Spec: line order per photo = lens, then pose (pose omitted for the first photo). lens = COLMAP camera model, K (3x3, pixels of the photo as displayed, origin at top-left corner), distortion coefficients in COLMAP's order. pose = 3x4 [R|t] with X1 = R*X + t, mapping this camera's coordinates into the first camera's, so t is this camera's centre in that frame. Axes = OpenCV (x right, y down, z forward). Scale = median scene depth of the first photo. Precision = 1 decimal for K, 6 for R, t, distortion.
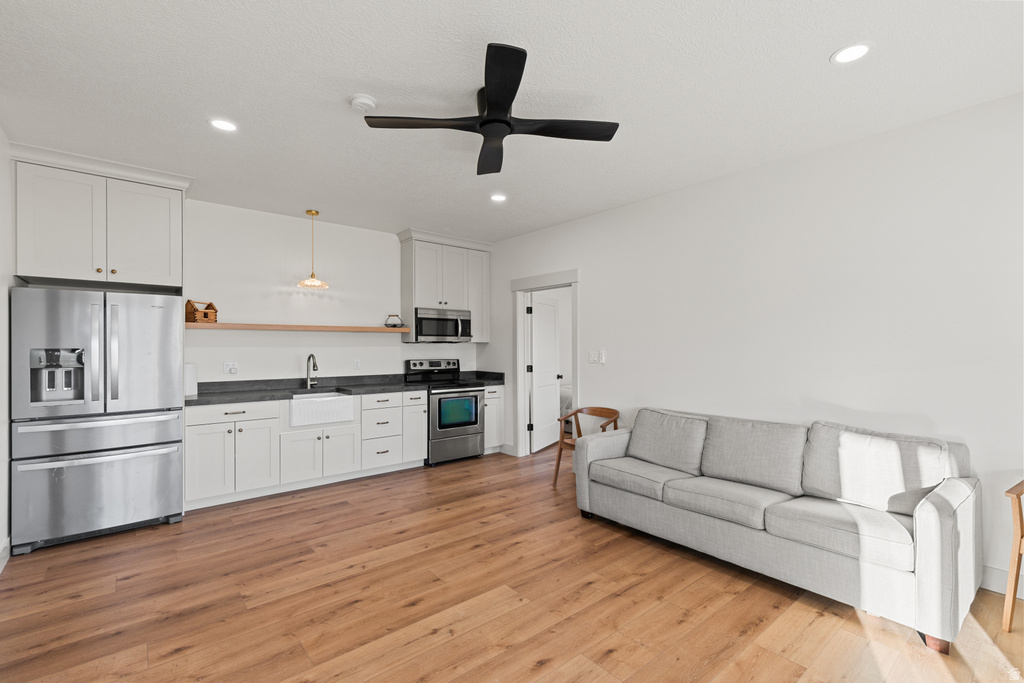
lens RADIAL K [[458.0, 0, 520.3], [0, 458.0, 343.5], [0, 0, 1]] dist [0.007034, -0.001065]
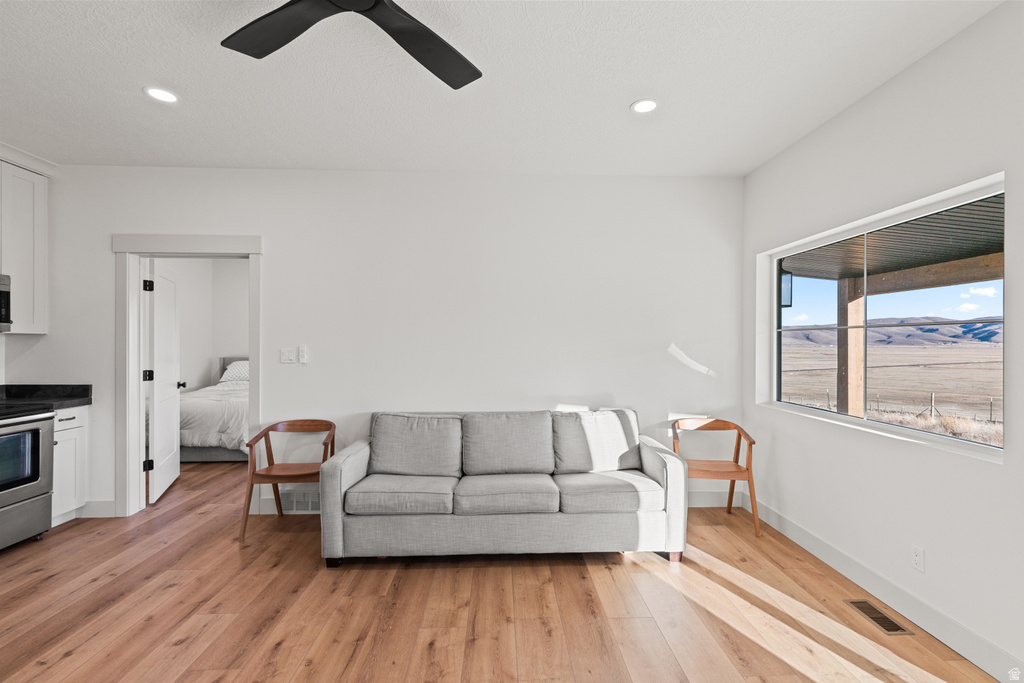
lens RADIAL K [[459.6, 0, 517.0], [0, 459.6, 340.4], [0, 0, 1]] dist [0.009289, -0.000143]
pose [[0.618840, 0.007305, 0.785483, -0.292822], [-0.007606, 0.999966, -0.003307, 0.005966], [-0.785480, -0.003927, 0.618875, 0.312238]]
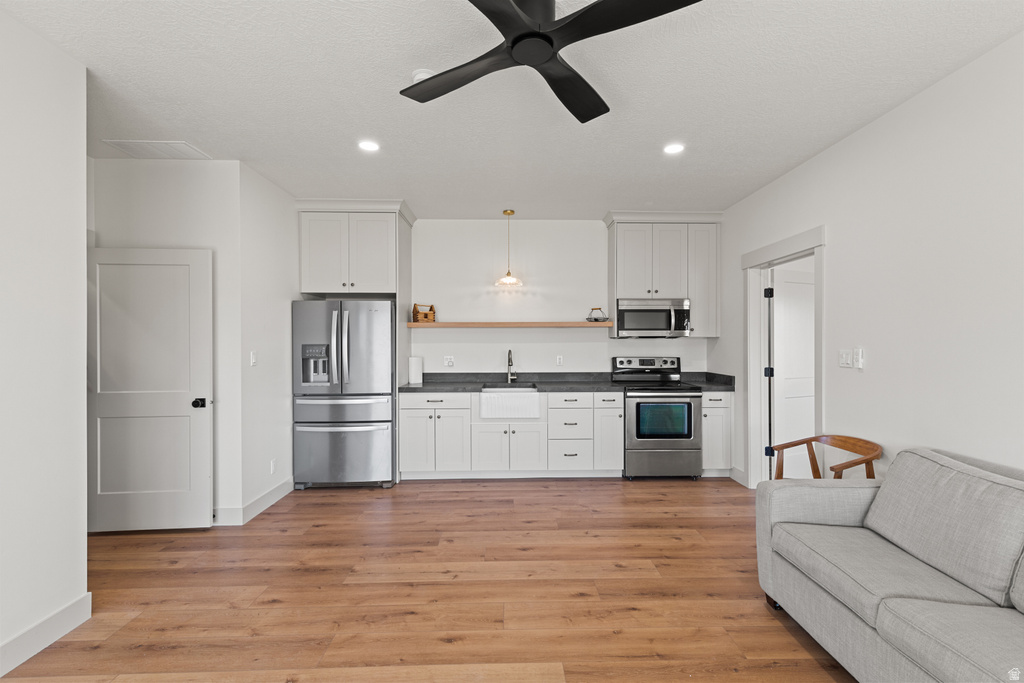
lens RADIAL K [[458.0, 0, 520.3], [0, 458.0, 343.5], [0, 0, 1]] dist [0.007034, -0.001065]
pose [[0.780463, 0.000059, -0.625202, 0.291369], [0.005468, 0.999961, 0.006920, 0.002746], [0.625178, -0.008820, 0.780432, 0.293801]]
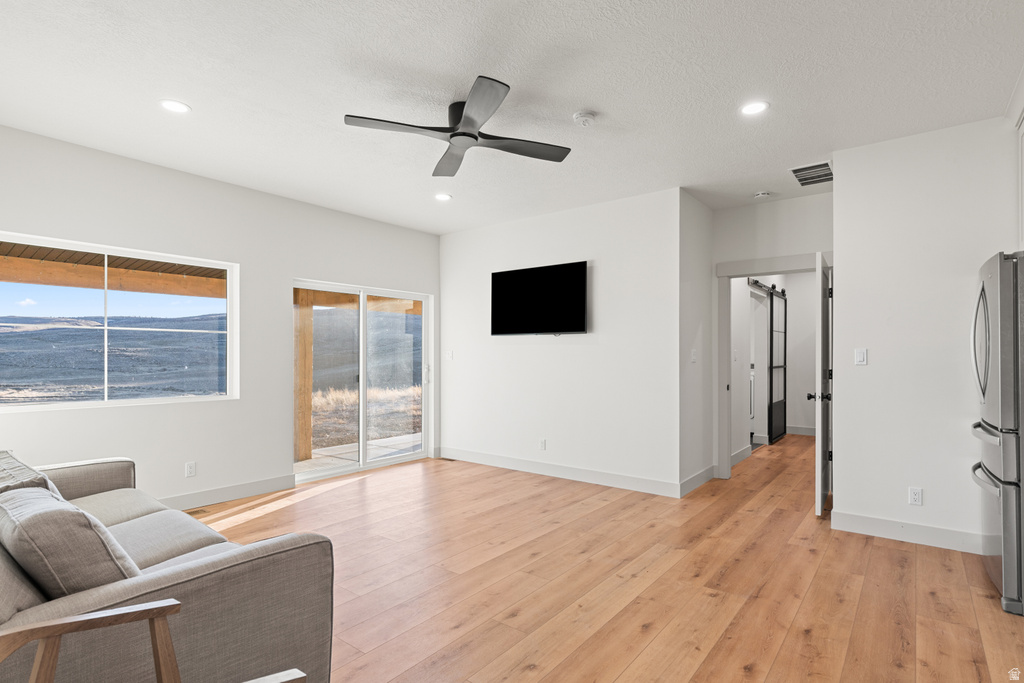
lens RADIAL K [[519.2, 0, 519.0], [0, 519.2, 350.9], [0, 0, 1]] dist [-0.000141, -0.000234]
pose [[-0.979213, -0.000539, -0.202835, 0.053507], [0.002565, 0.999884, -0.015037, 0.045299], [0.202820, -0.015245, -0.979097, 1.640478]]
